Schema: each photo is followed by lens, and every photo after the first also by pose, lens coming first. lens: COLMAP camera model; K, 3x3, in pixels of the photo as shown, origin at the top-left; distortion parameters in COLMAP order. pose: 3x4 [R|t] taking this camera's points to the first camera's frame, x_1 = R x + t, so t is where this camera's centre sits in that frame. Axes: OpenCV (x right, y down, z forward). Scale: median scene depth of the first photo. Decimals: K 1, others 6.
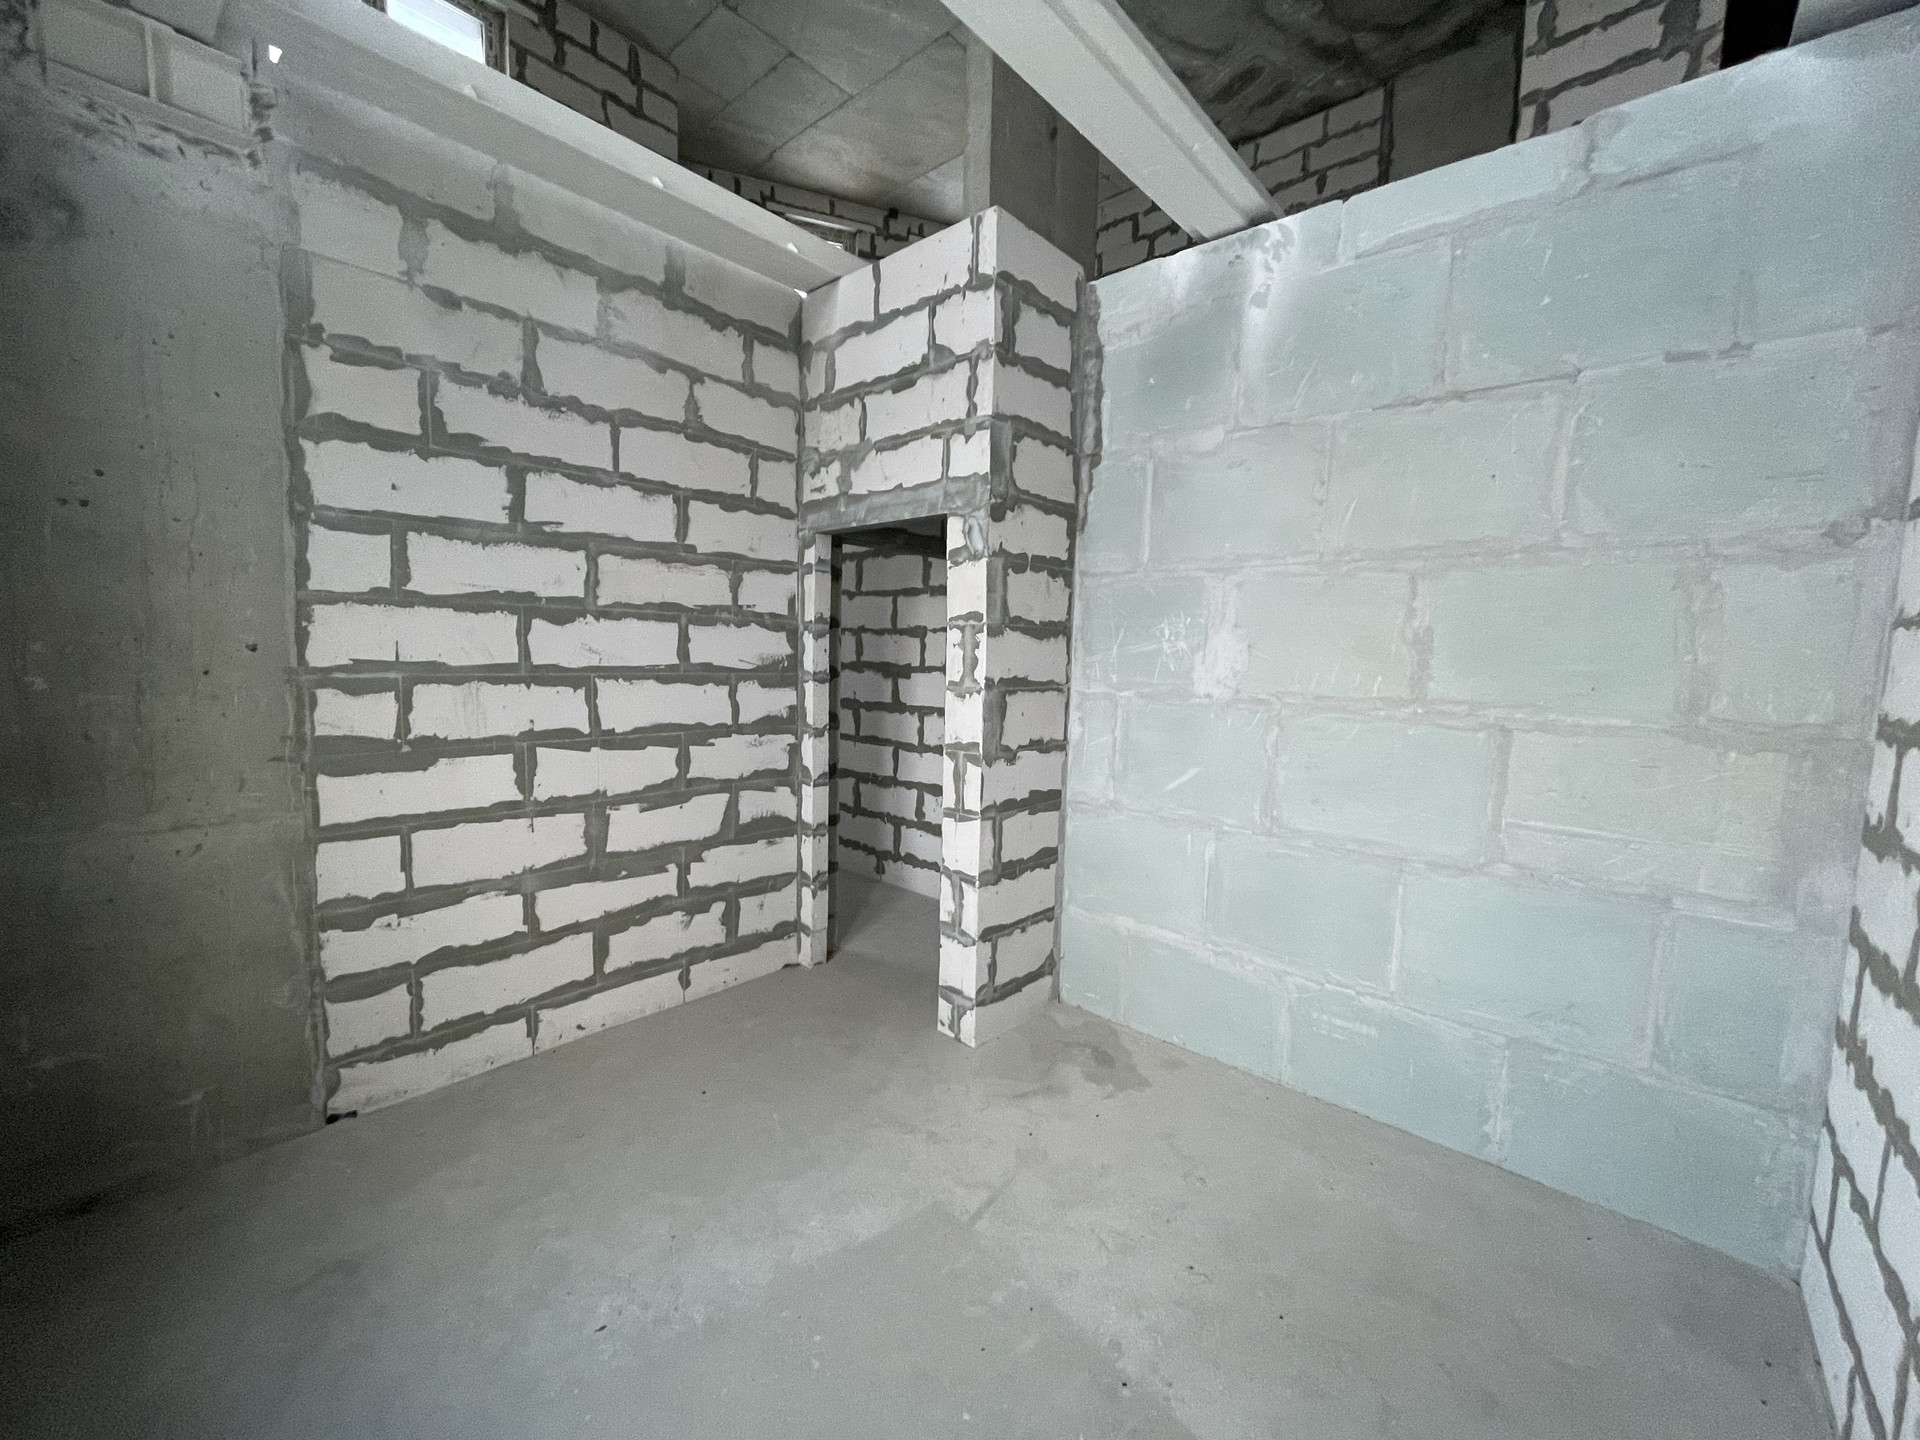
lens RADIAL K [[776.1, 0, 963.6], [0, 776.1, 720.6], [0, 0, 1]] dist [-0.006458, 0.000425]
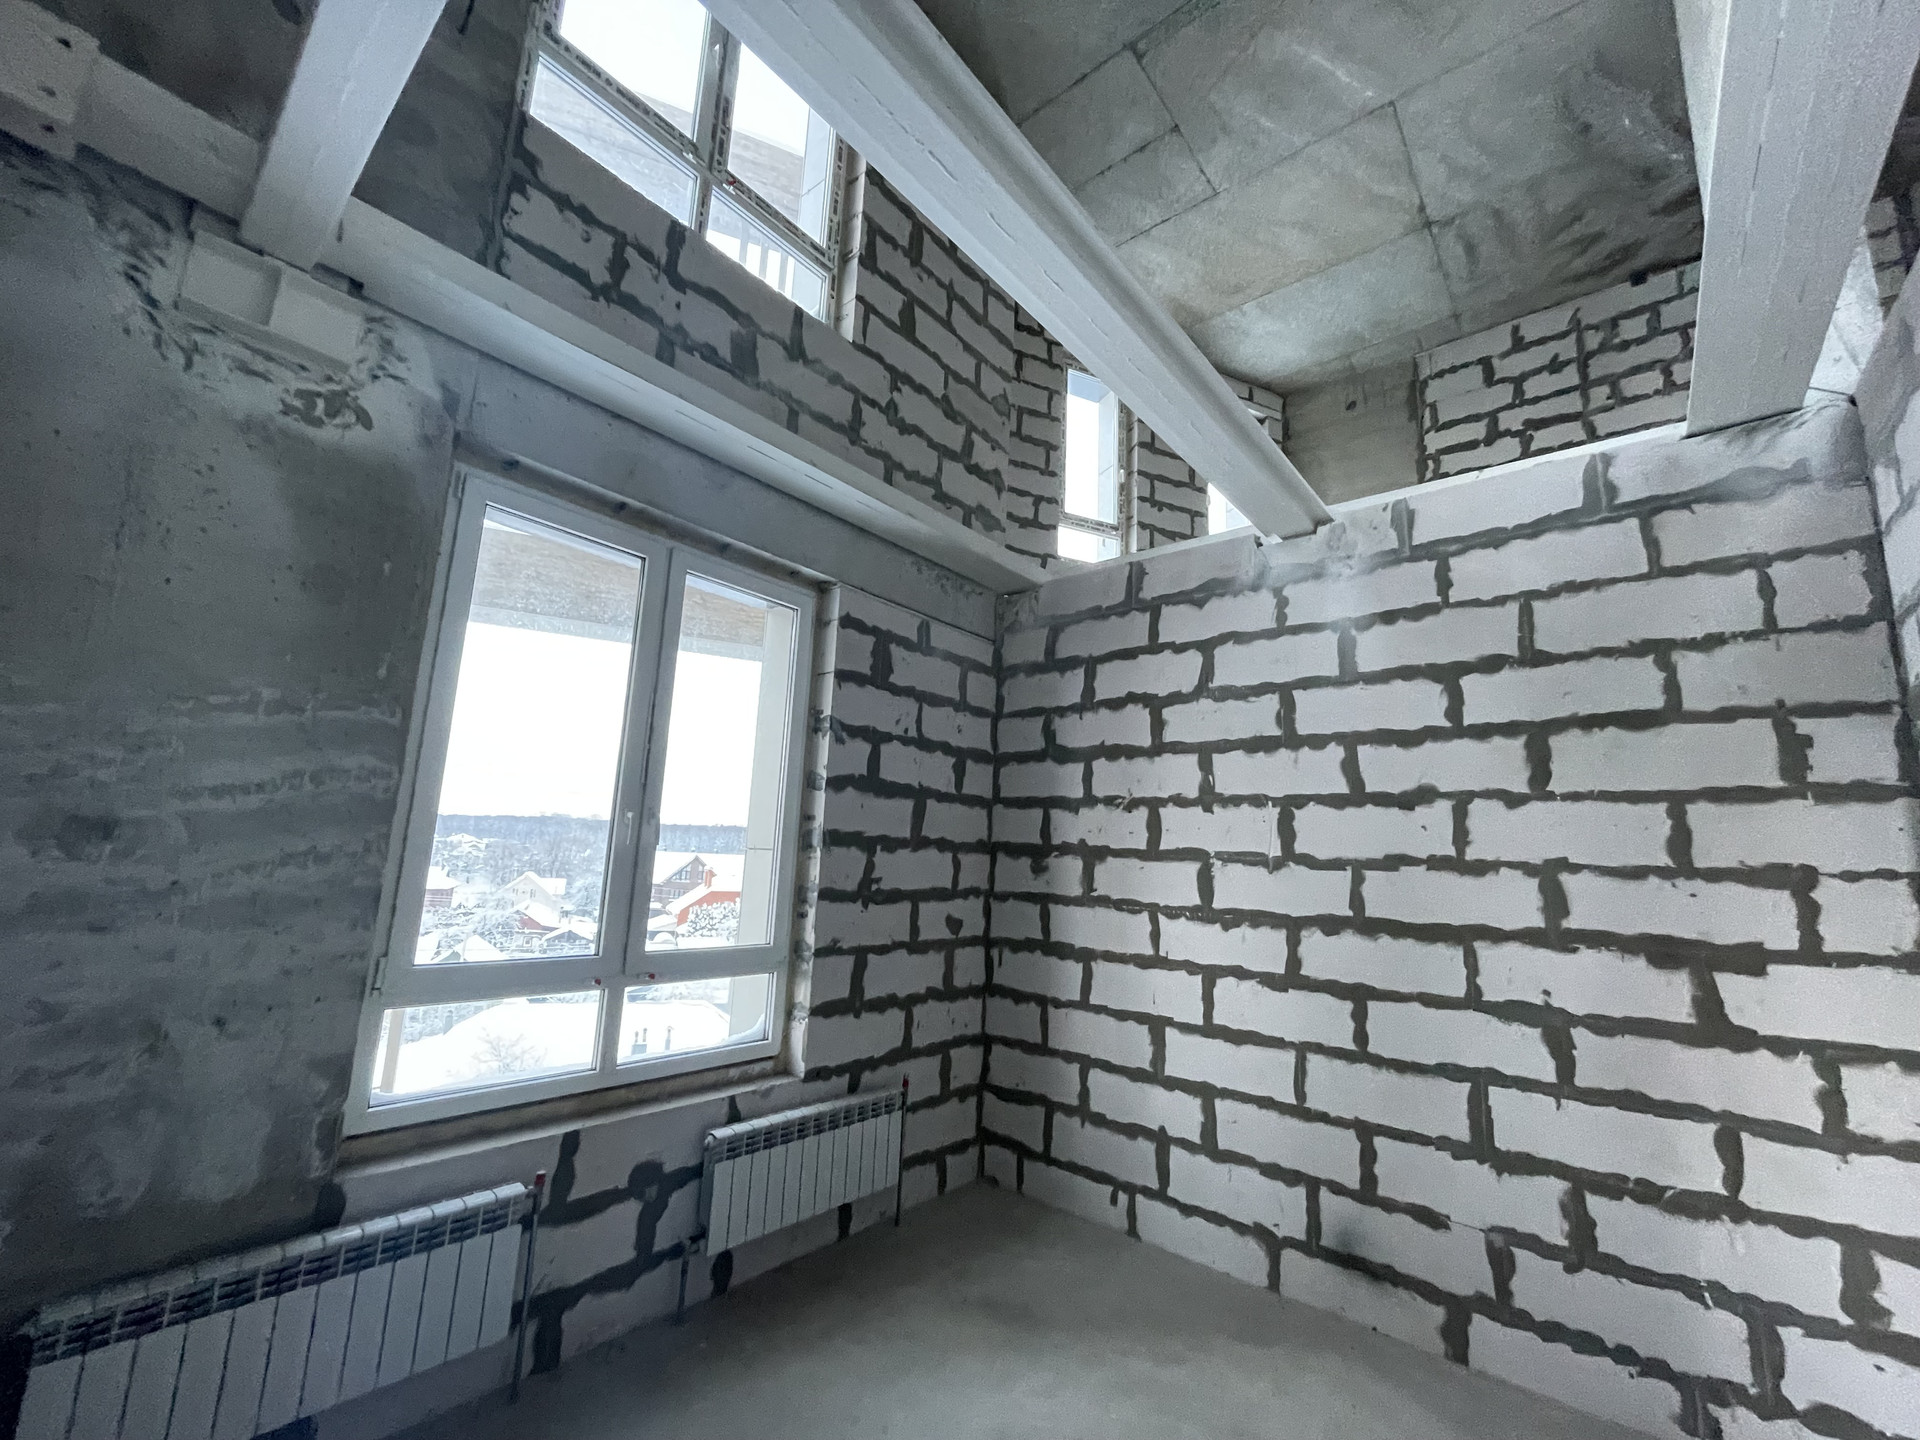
lens RADIAL K [[776.1, 0, 948.8], [0, 776.1, 719.8], [0, 0, 1]] dist [-0.006458, 0.000425]
pose [[0.999579, 0.027281, 0.009855, -0.558601], [-0.023555, 0.961711, -0.273052, -0.062356], [-0.016927, 0.272704, 0.961949, 0.499922]]
